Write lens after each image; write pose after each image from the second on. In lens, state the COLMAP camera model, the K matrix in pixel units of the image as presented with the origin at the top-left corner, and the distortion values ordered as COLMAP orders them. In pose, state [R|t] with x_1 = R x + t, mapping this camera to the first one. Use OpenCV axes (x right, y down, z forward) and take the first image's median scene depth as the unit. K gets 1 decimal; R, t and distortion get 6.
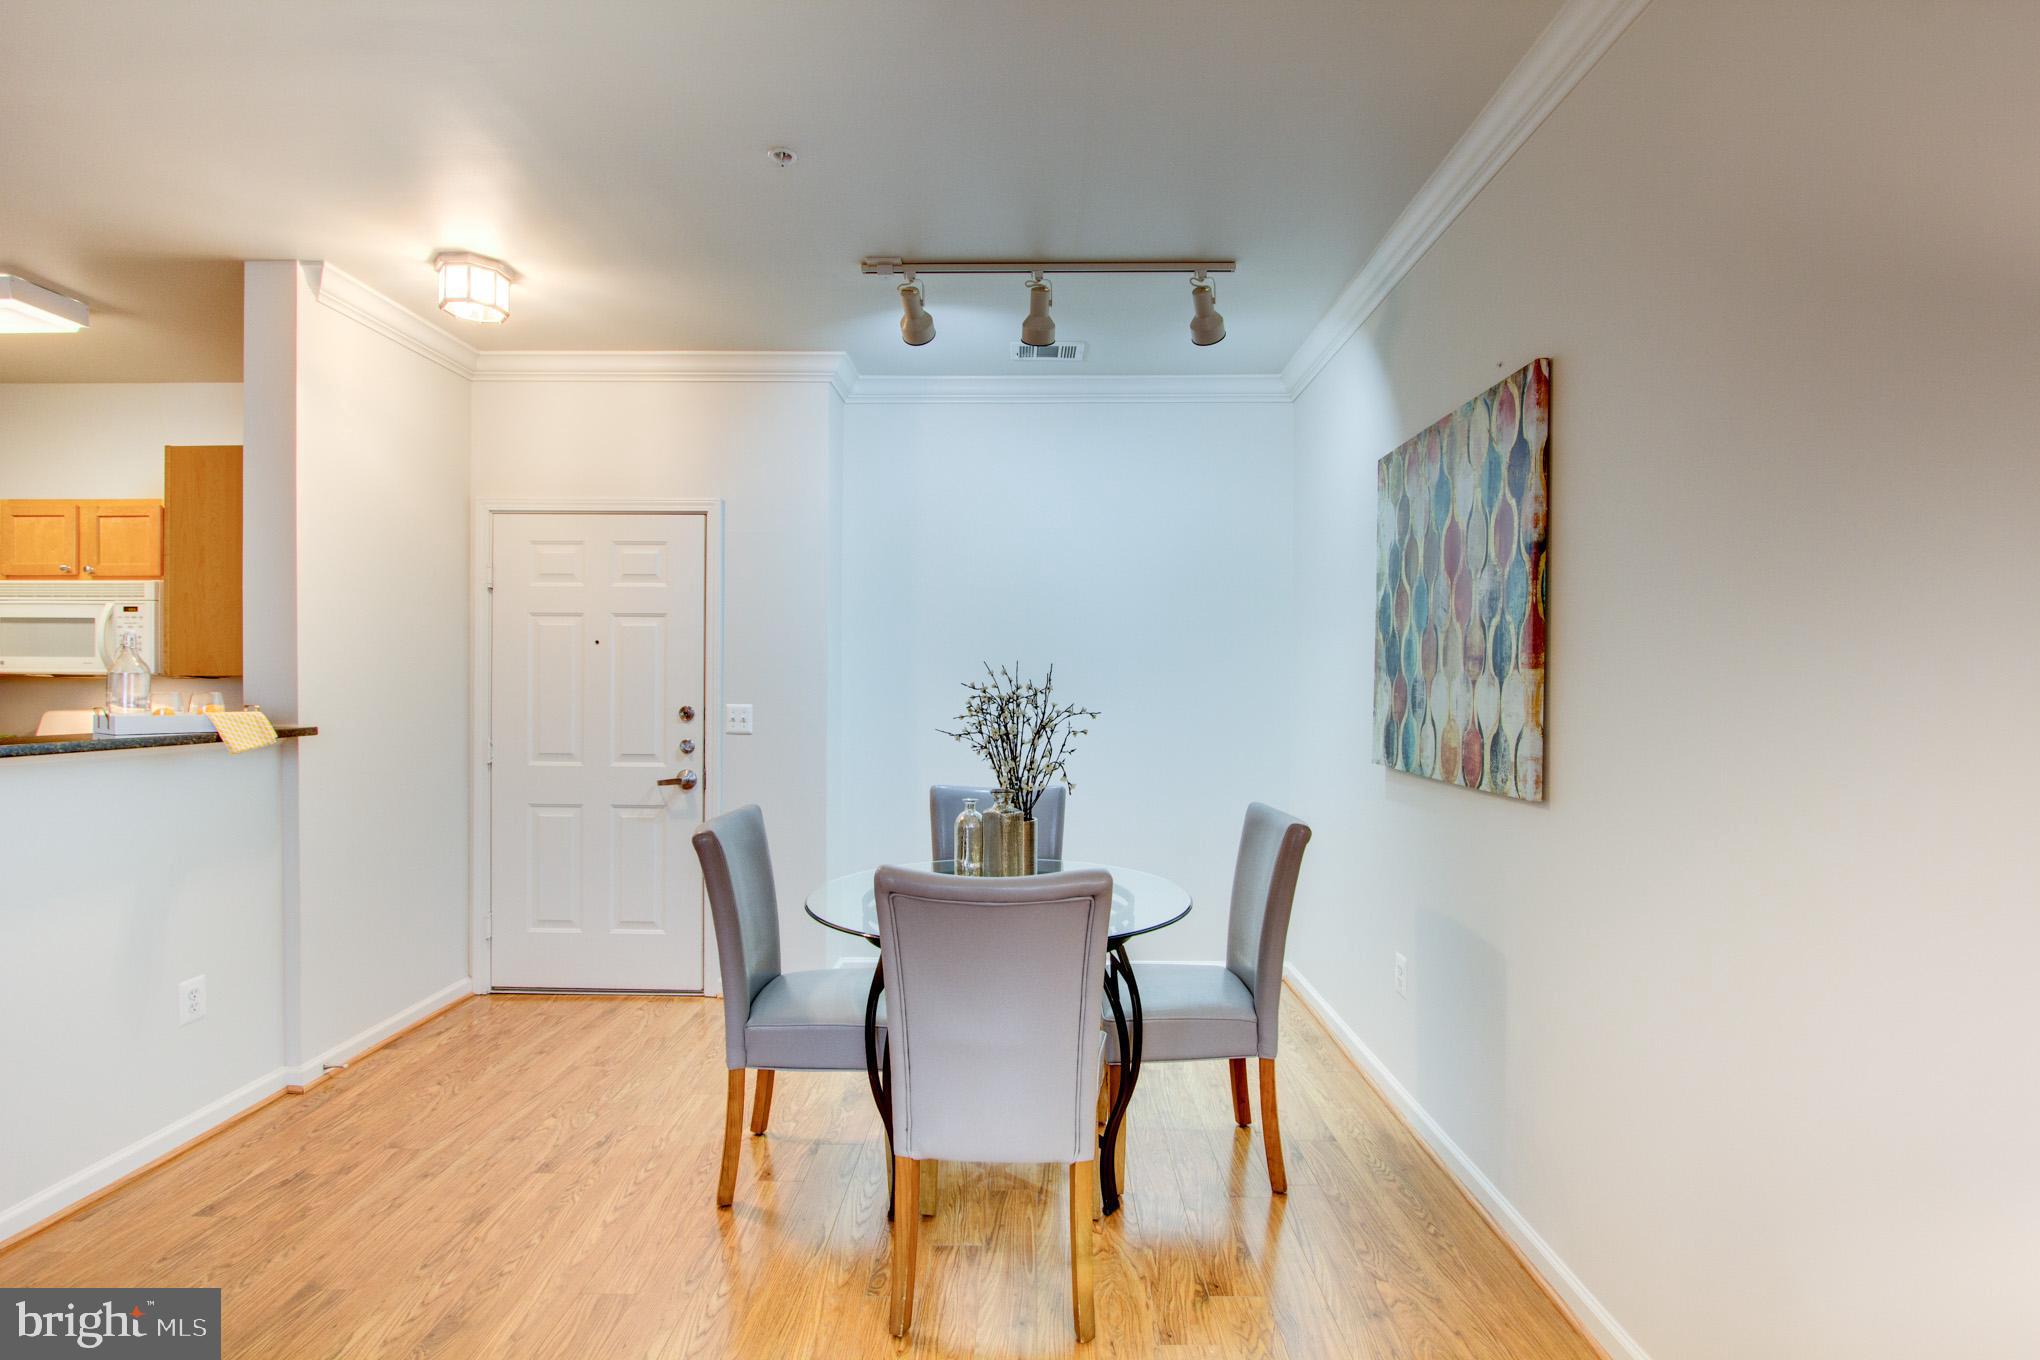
lens RADIAL K [[951.8, 0, 1025.5], [0, 951.8, 684.6], [0, 0, 1]] dist [-0.016107, 0.001911]
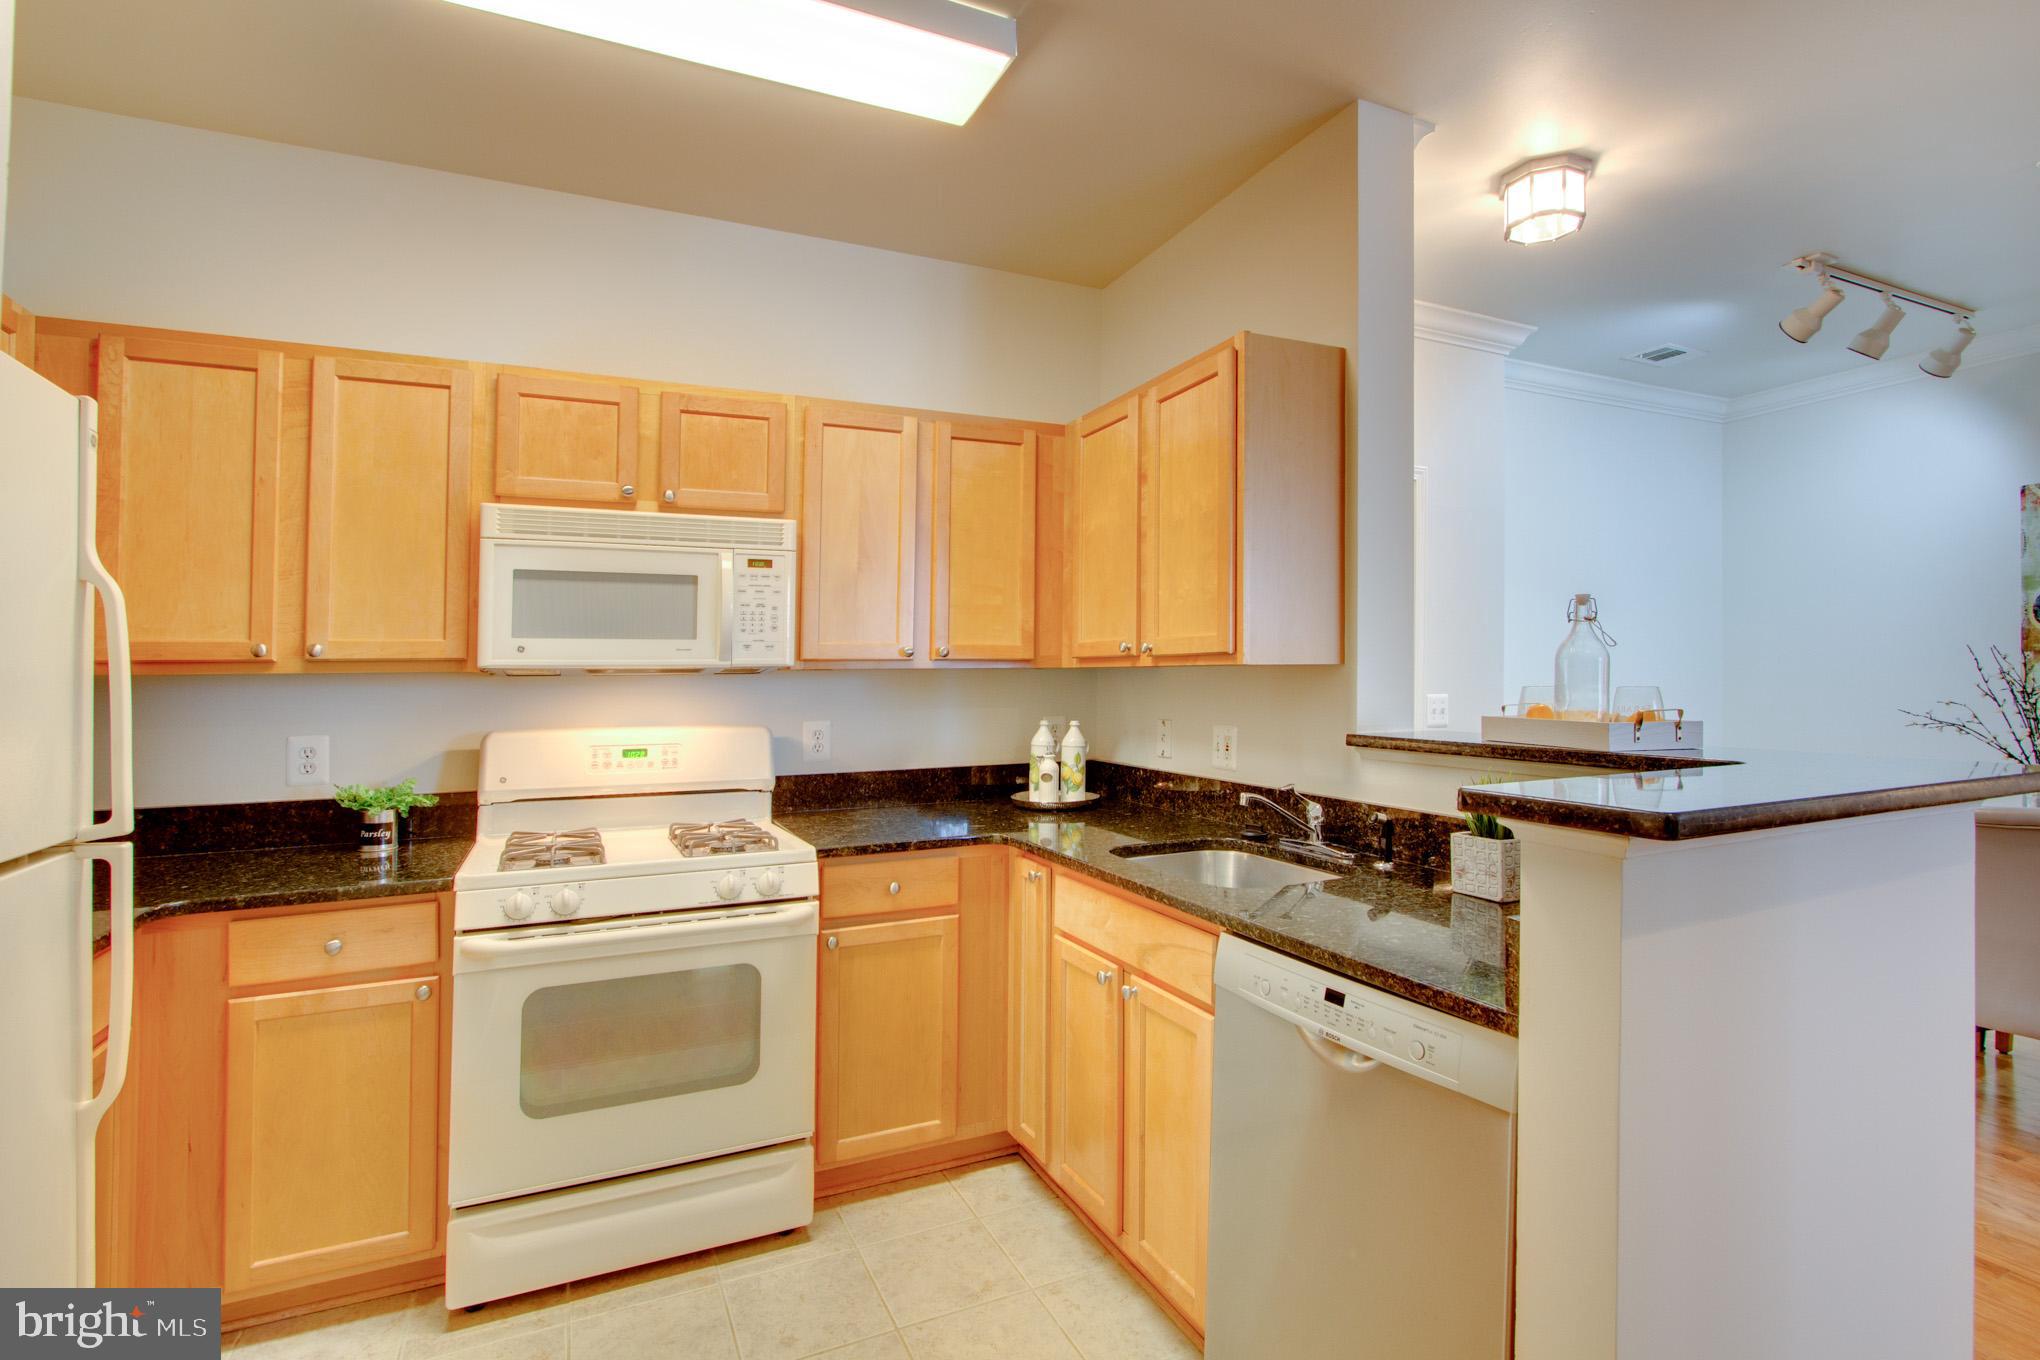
lens RADIAL K [[968.3, 0, 1008.3], [0, 968.3, 617.1], [0, 0, 1]] dist [-0.009299, 0.001281]
pose [[0.905675, 0.011419, 0.423818, -1.455243], [0.012910, 0.998431, -0.054490, -0.009063], [-0.423775, 0.054822, 0.904107, 0.464279]]
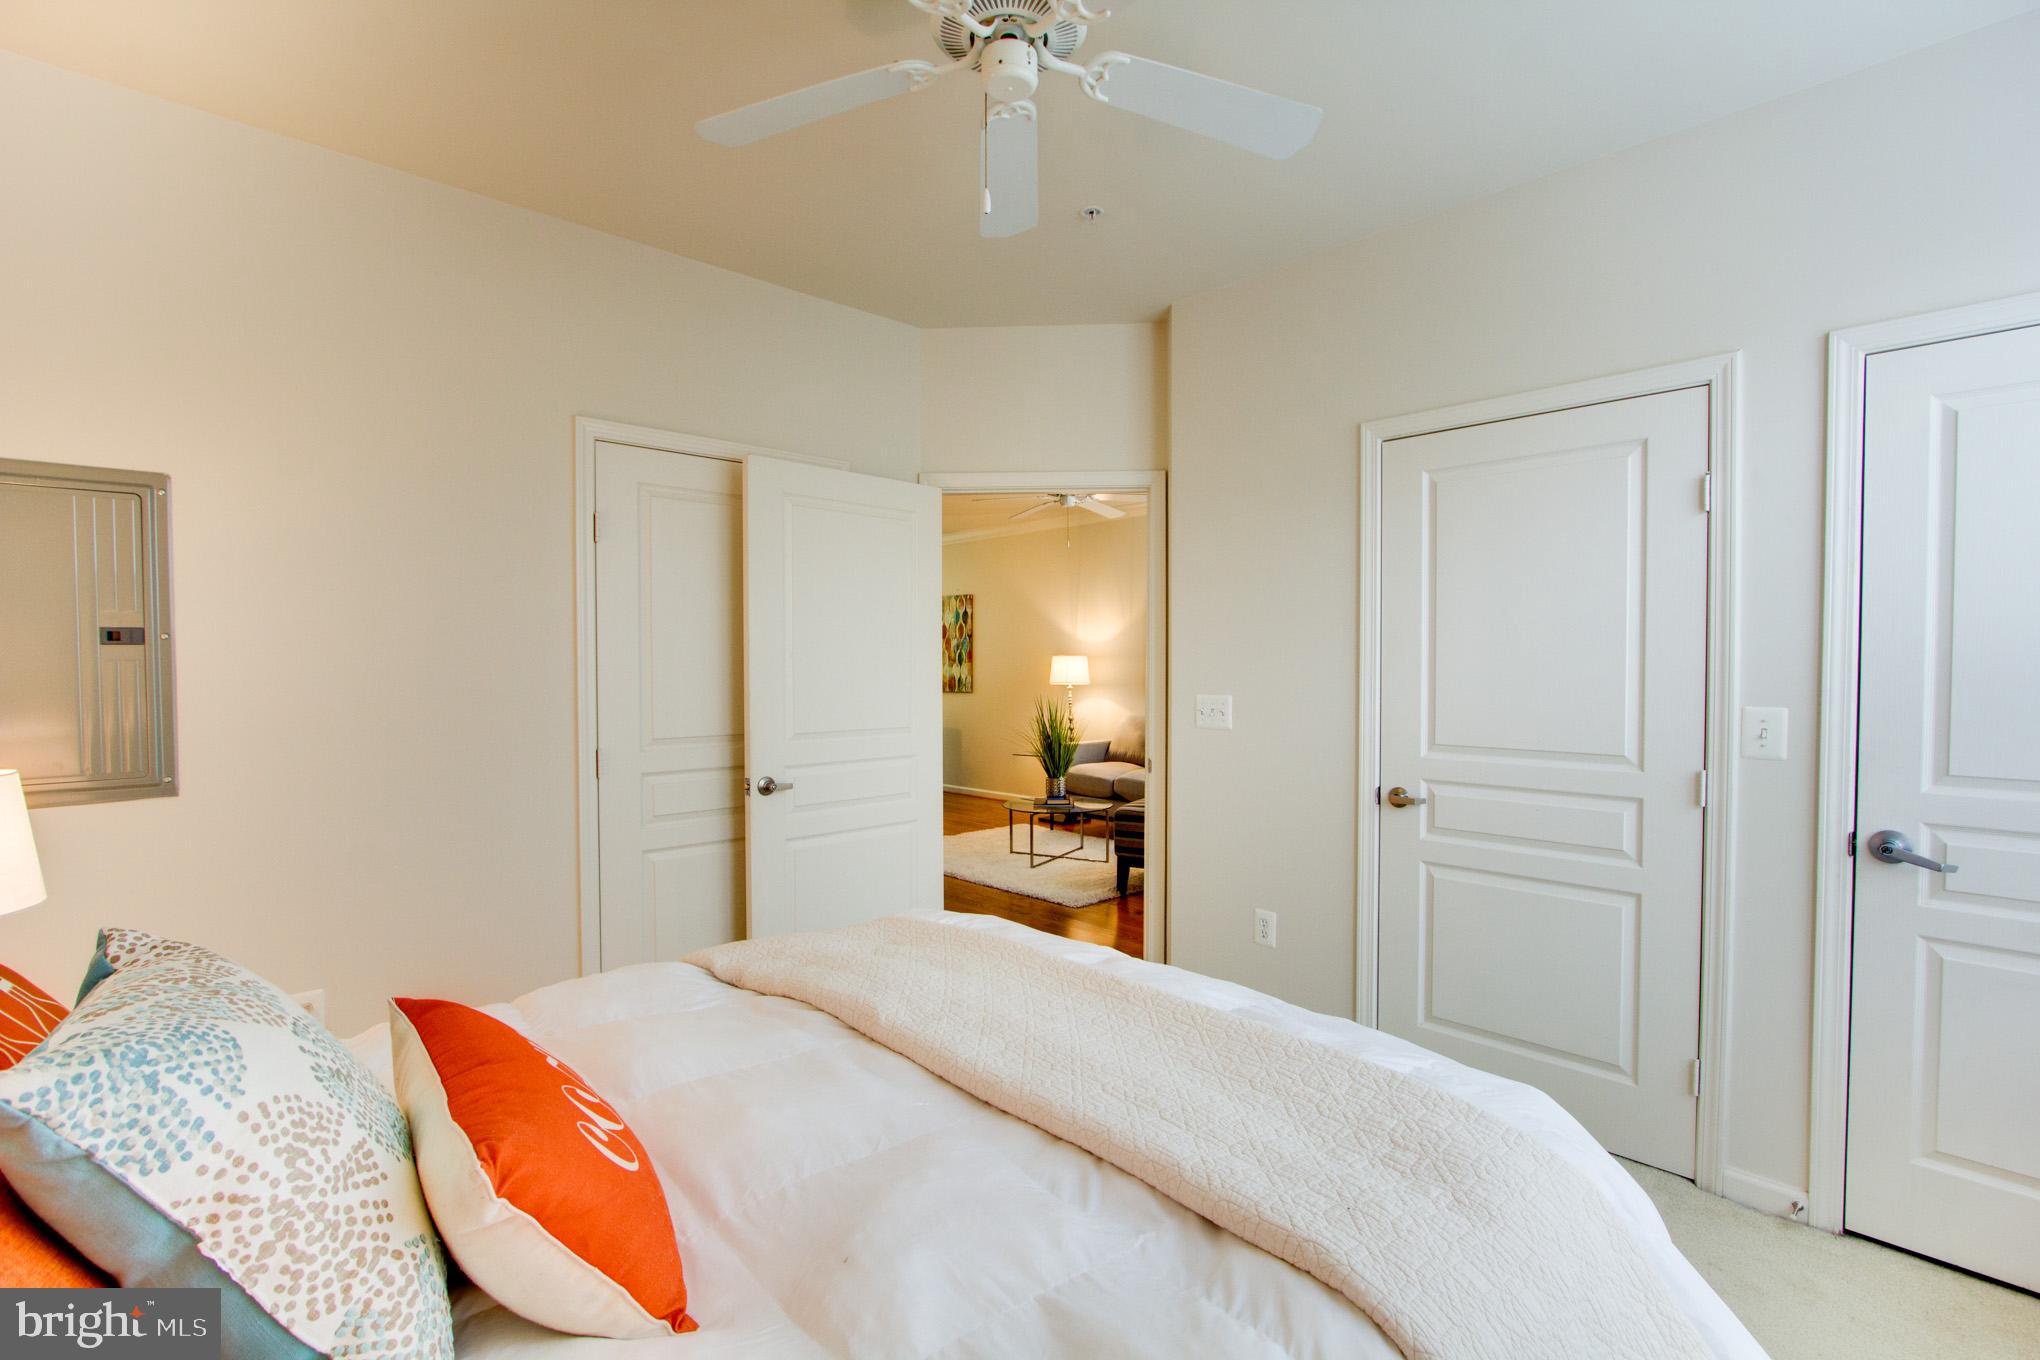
lens RADIAL K [[946.5, 0, 1027.6], [0, 946.5, 688.7], [0, 0, 1]] dist [-0.014993, 0.000969]
pose [[0.719375, -0.024929, 0.694175, -1.761680], [0.006602, 0.999556, 0.029055, -0.016223], [-0.694591, -0.016318, 0.719220, -1.792551]]
